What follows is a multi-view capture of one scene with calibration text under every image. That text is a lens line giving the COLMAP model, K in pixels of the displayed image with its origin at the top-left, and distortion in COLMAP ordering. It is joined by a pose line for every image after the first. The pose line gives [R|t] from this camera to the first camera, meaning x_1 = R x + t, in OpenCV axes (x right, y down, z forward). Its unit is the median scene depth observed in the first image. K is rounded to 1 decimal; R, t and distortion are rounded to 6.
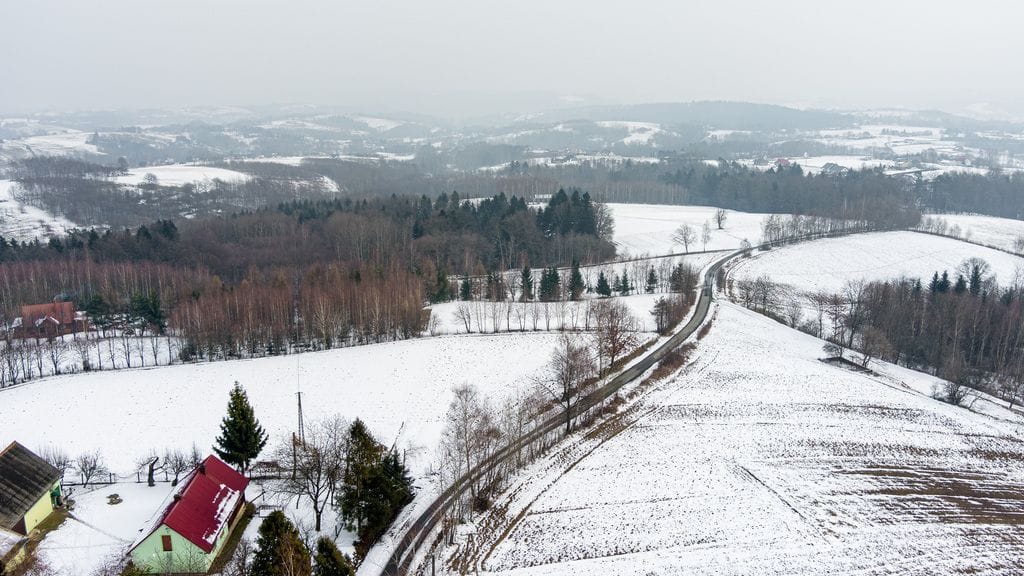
lens RADIAL K [[830.8, 0, 509.3], [0, 830.8, 288.3], [0, 0, 1]] dist [-0.057104, 0.019871]
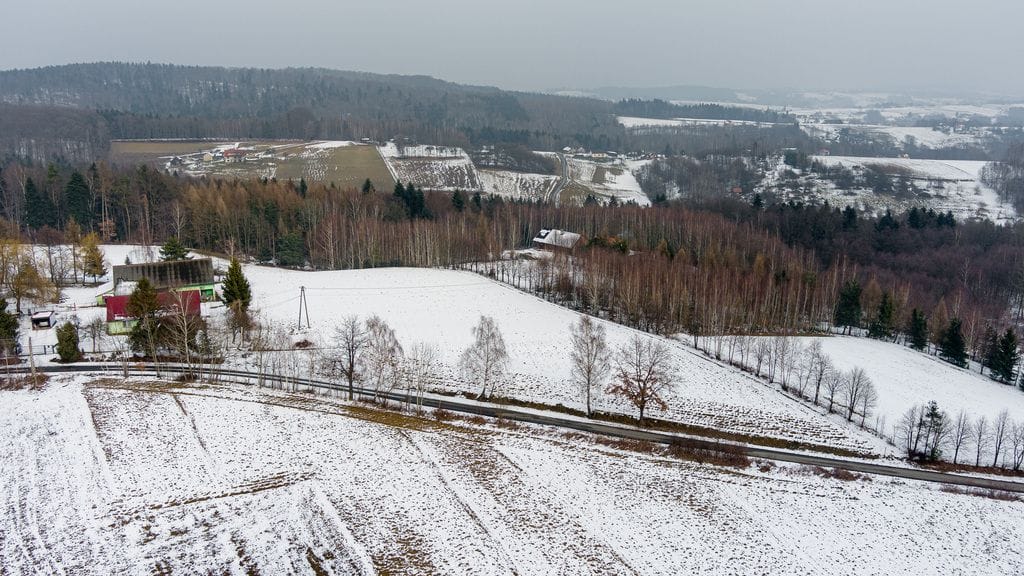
lens RADIAL K [[830.8, 0, 509.0], [0, 830.8, 288.9], [0, 0, 1]] dist [-0.057104, 0.019871]
pose [[0.285134, 0.239395, -0.928110, 0.660266], [-0.221485, 0.958556, 0.179203, -0.112304], [0.932546, 0.154466, 0.326339, 0.531470]]
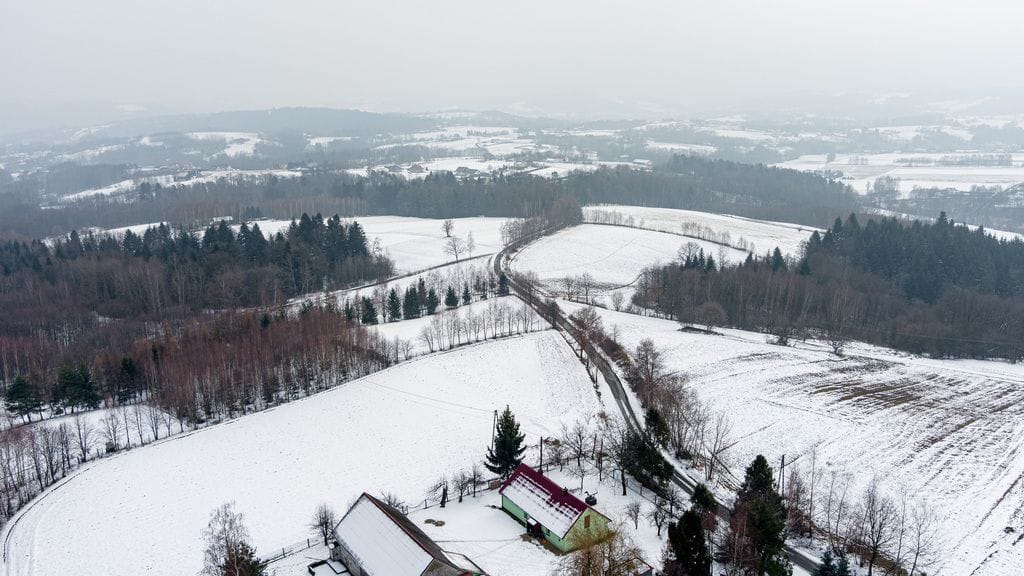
lens RADIAL K [[830.8, 0, 512.8], [0, 830.8, 291.4], [0, 0, 1]] dist [-0.057104, 0.019871]
pose [[0.866466, -0.123048, 0.483835, -0.491543], [0.122606, 0.991917, 0.032695, -0.052920], [-0.483947, 0.030992, 0.874548, -0.059931]]
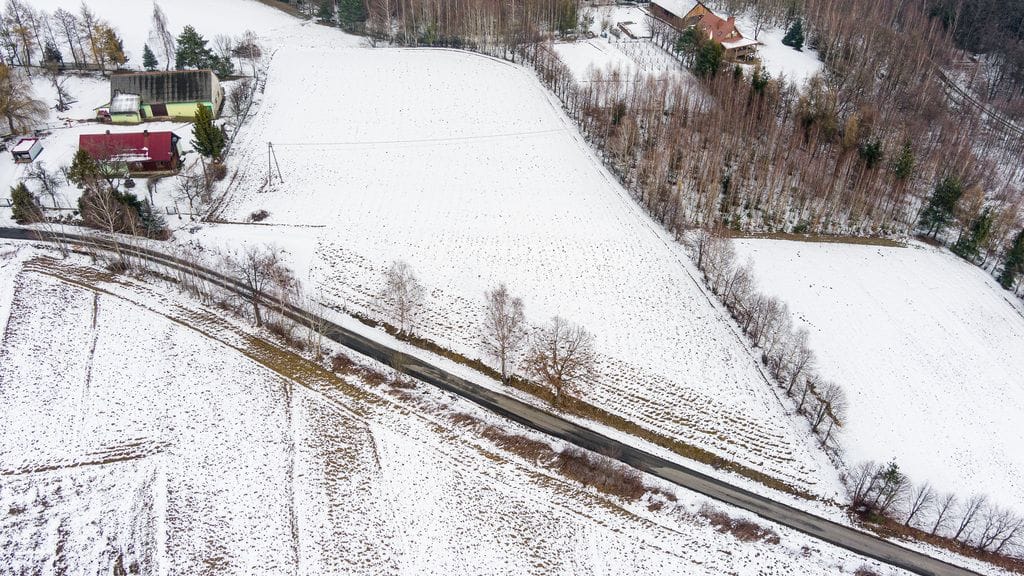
lens RADIAL K [[830.8, 0, 509.1], [0, 830.8, 286.5], [0, 0, 1]] dist [-0.057104, 0.019871]
pose [[0.030949, 0.622952, -0.781648, 0.516343], [-0.240602, 0.763671, 0.599098, -0.323105], [0.970130, 0.169524, 0.173518, 0.709745]]
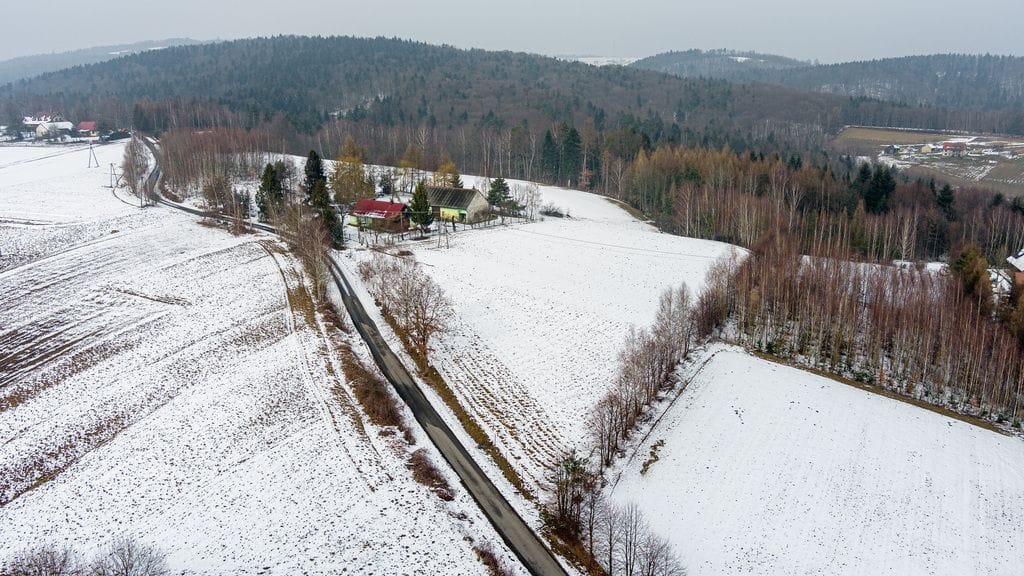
lens RADIAL K [[830.8, 0, 506.8], [0, 830.8, 285.0], [0, 0, 1]] dist [-0.057104, 0.019871]
pose [[-0.657261, 0.188826, -0.729625, 0.514076], [-0.164950, 0.908593, 0.383732, -0.226860], [0.735391, 0.372564, -0.566036, 1.237356]]
